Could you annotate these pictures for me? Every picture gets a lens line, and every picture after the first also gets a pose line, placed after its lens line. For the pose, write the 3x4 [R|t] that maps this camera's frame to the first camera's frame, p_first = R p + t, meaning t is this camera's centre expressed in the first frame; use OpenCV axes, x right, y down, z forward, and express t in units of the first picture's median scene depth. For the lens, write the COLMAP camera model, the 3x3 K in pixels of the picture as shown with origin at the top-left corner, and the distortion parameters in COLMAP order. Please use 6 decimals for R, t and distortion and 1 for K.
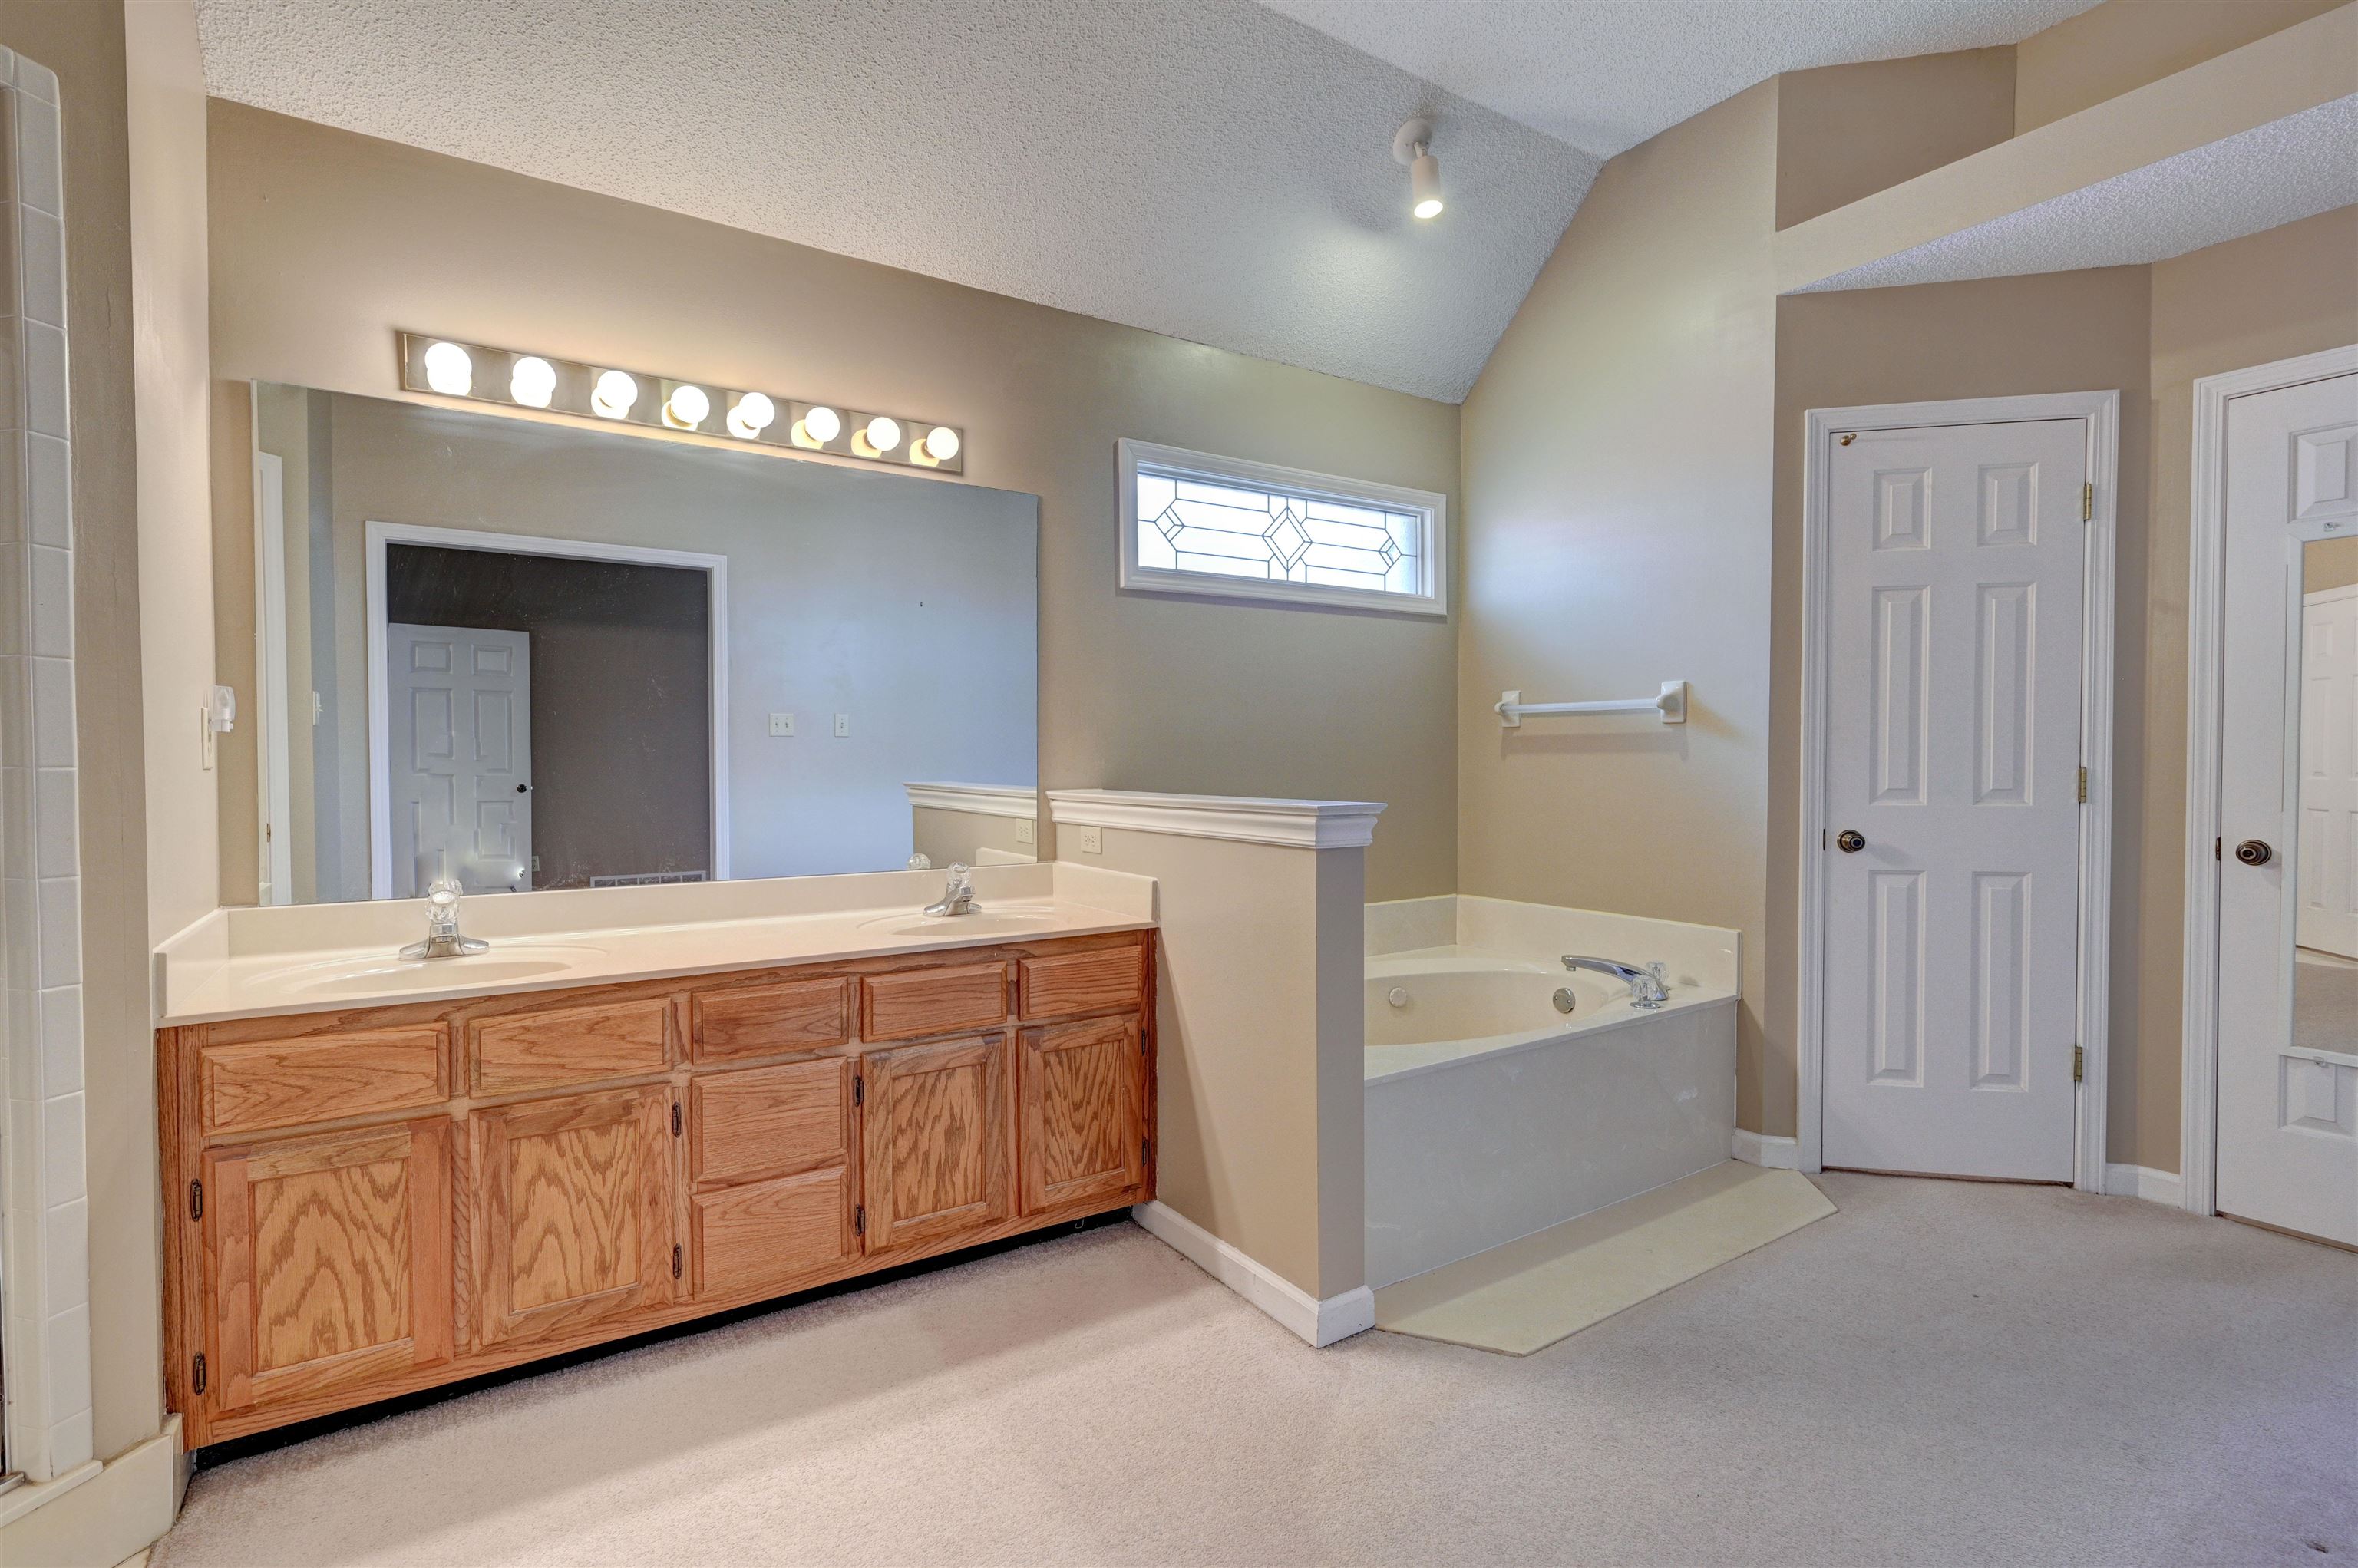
lens RADIAL K [[1088.0, 0, 1179.0], [0, 1088.0, 784.0], [0, 0, 1]] dist [0.000072, 0.000218]
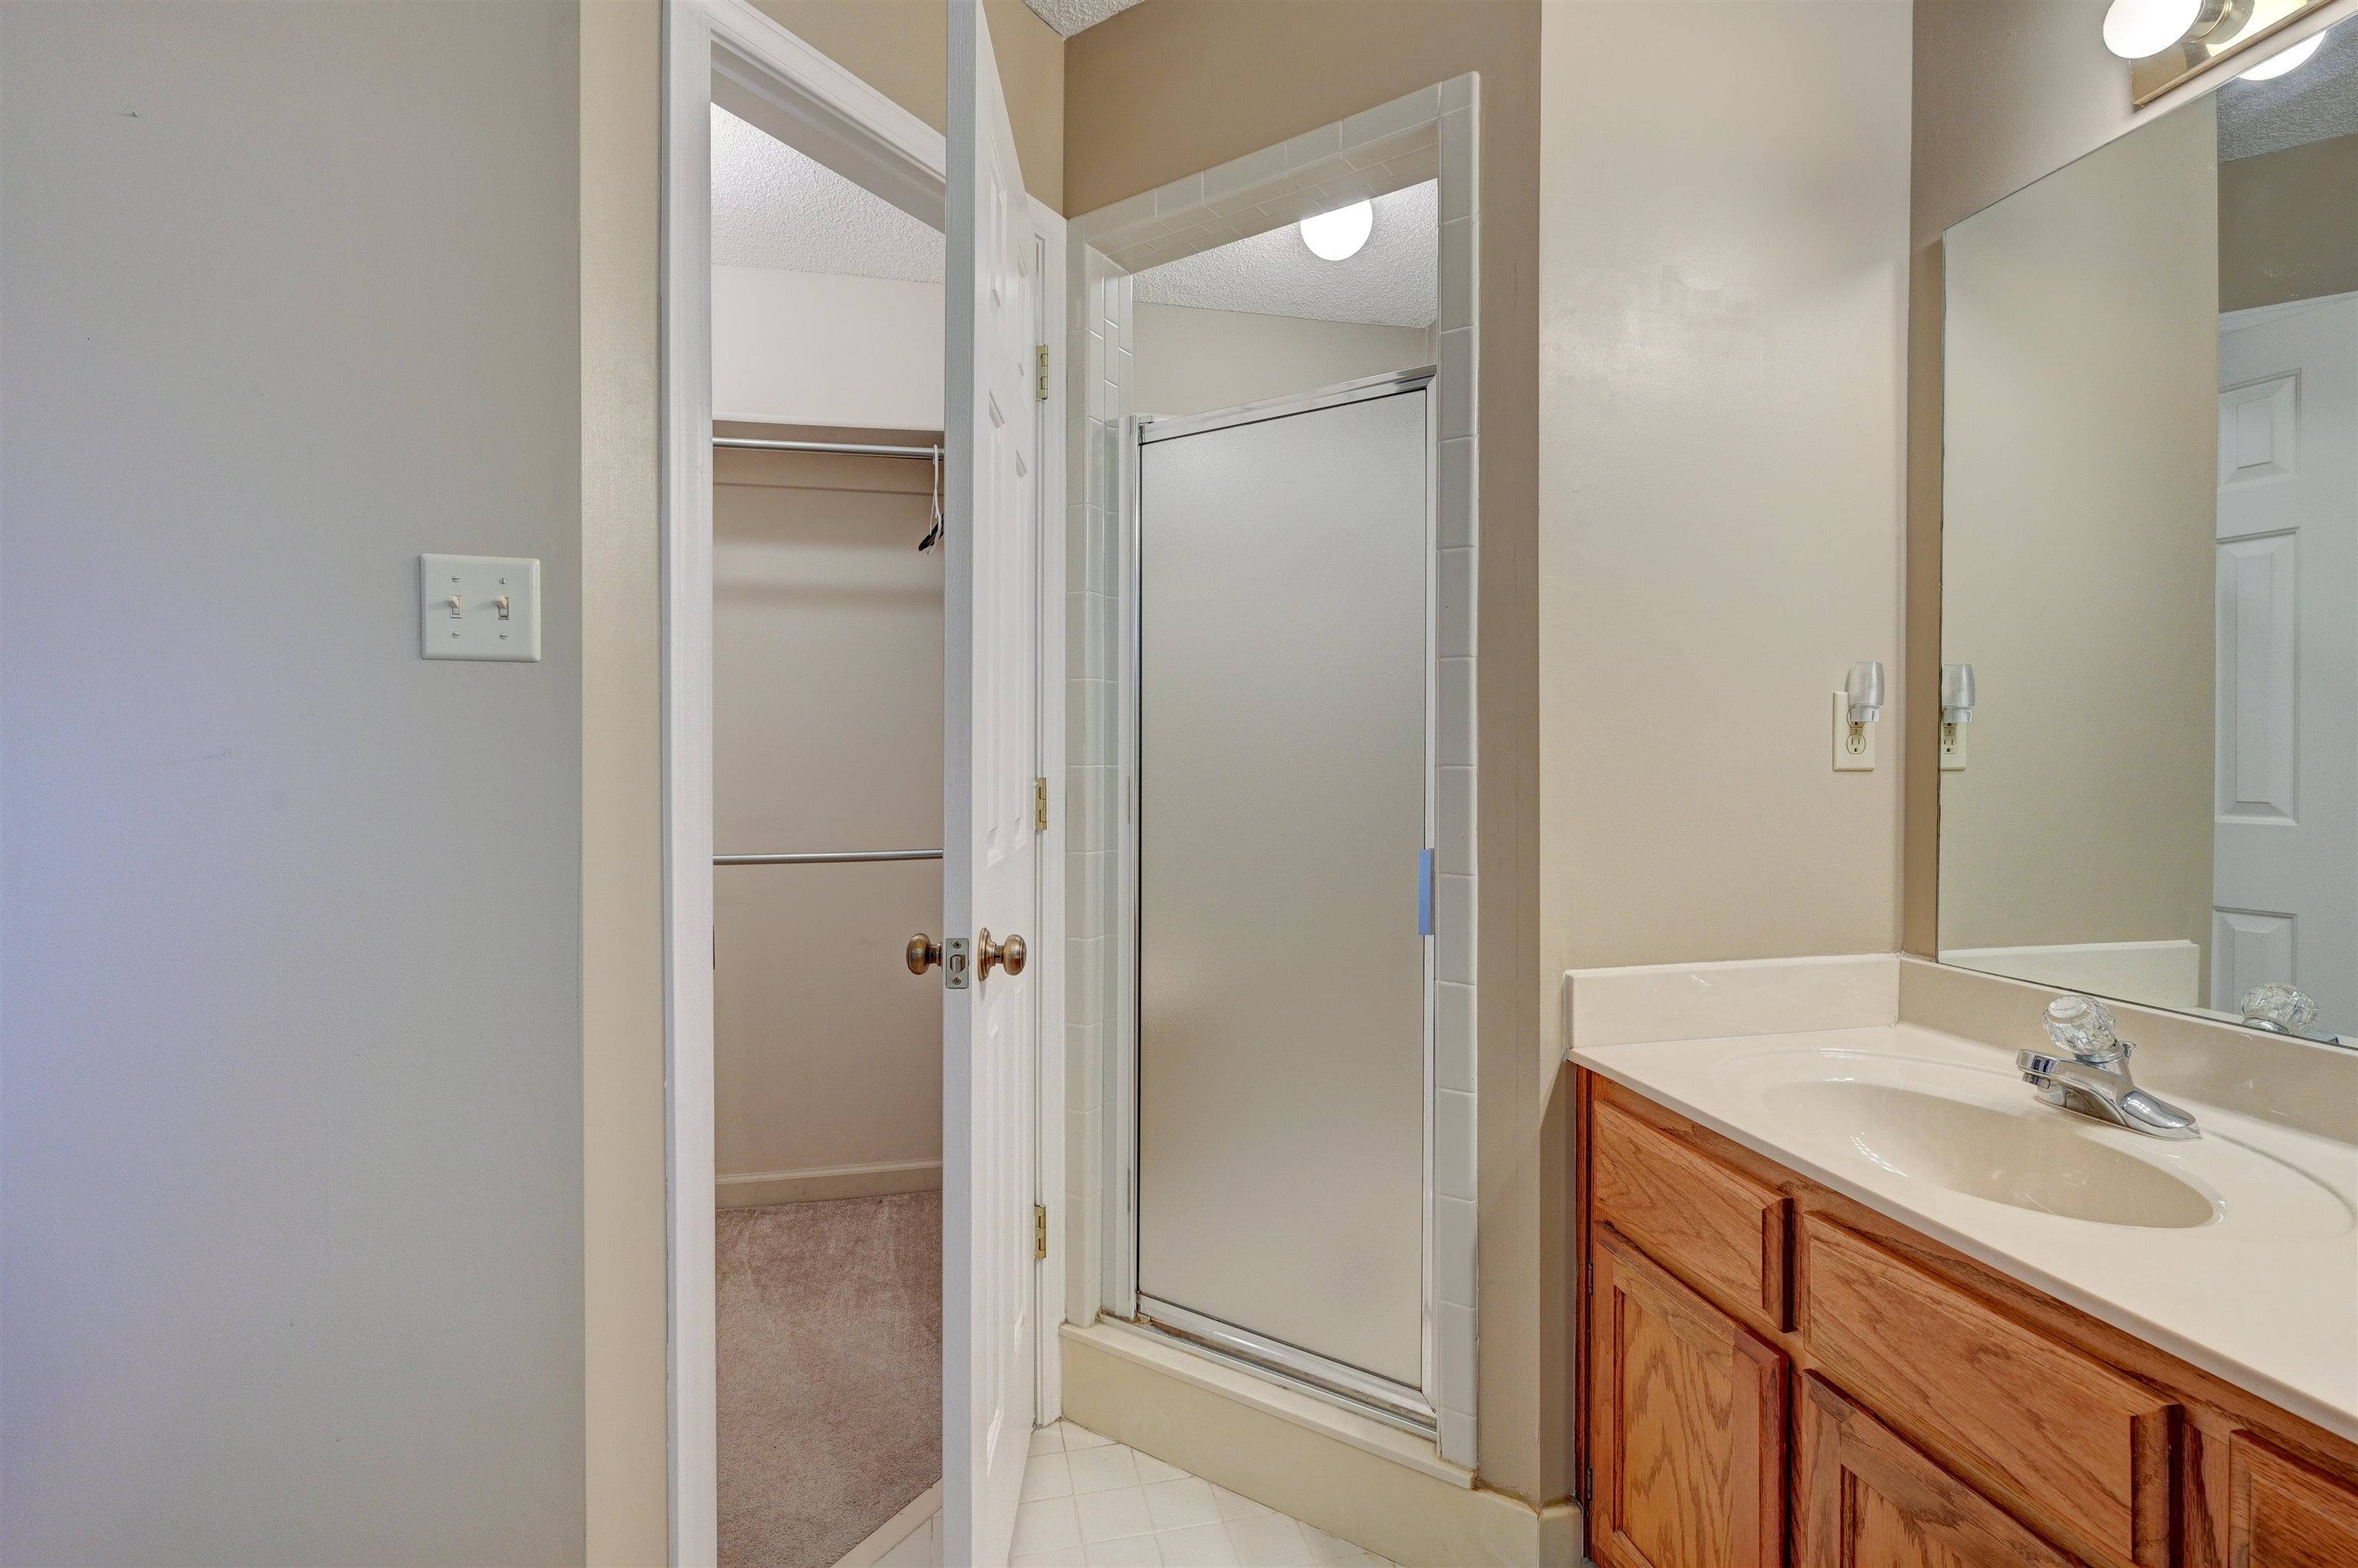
lens RADIAL K [[1045.5, 0, 1179.8], [0, 1045.5, 775.0], [0, 0, 1]] dist [0.001281, 0.000210]
pose [[-0.350717, 0.010976, -0.936417, -0.018052], [-0.020348, 0.999606, 0.019338, -0.013109], [0.936260, 0.025836, -0.350356, 0.677045]]
